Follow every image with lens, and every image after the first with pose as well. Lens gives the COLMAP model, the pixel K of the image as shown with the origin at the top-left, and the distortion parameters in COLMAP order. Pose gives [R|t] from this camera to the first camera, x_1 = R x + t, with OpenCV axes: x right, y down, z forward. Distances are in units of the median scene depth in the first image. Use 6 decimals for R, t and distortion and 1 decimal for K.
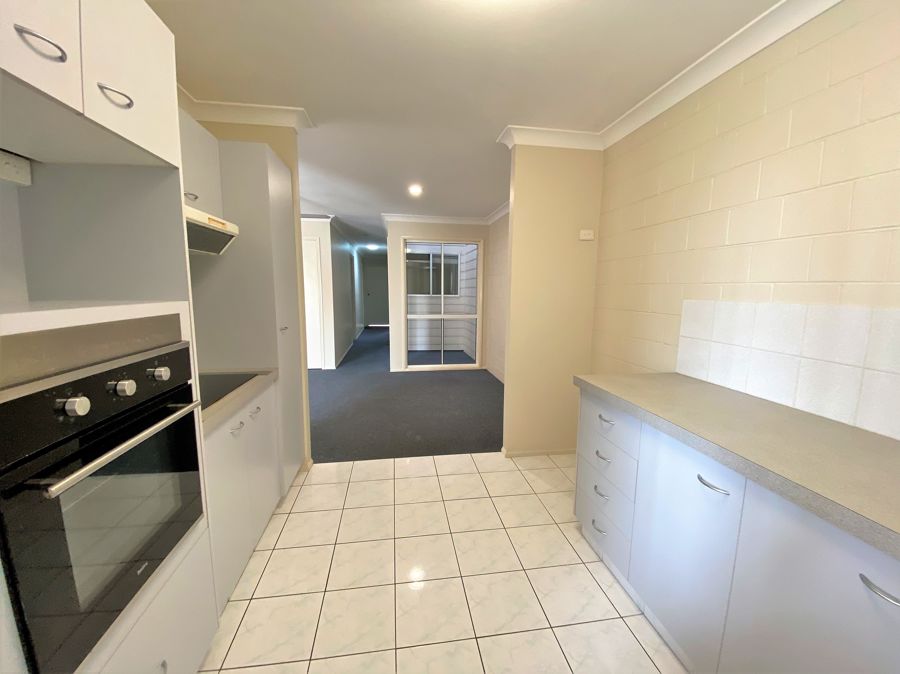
lens RADIAL K [[365.7, 0, 445.6], [0, 365.7, 339.3], [0, 0, 1]] dist [-0.001466, -0.001026]
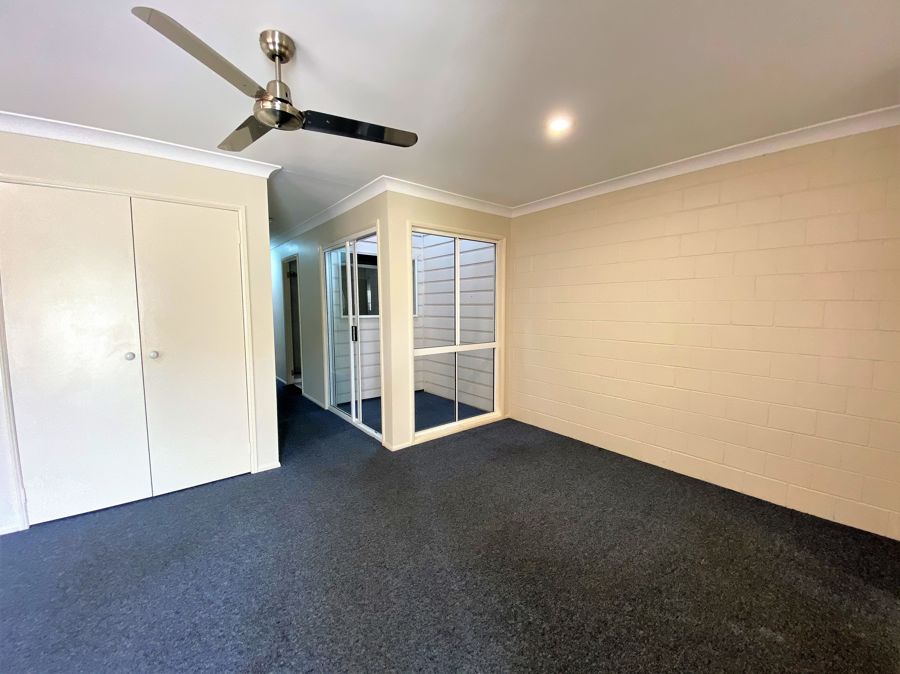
lens RADIAL K [[365.7, 0, 453.4], [0, 365.7, 335.0], [0, 0, 1]] dist [-0.001466, -0.001026]
pose [[0.865880, -0.050555, 0.497691, -0.339243], [0.080072, 0.996060, -0.038129, -0.061883], [-0.493802, 0.072866, 0.866516, 0.433035]]
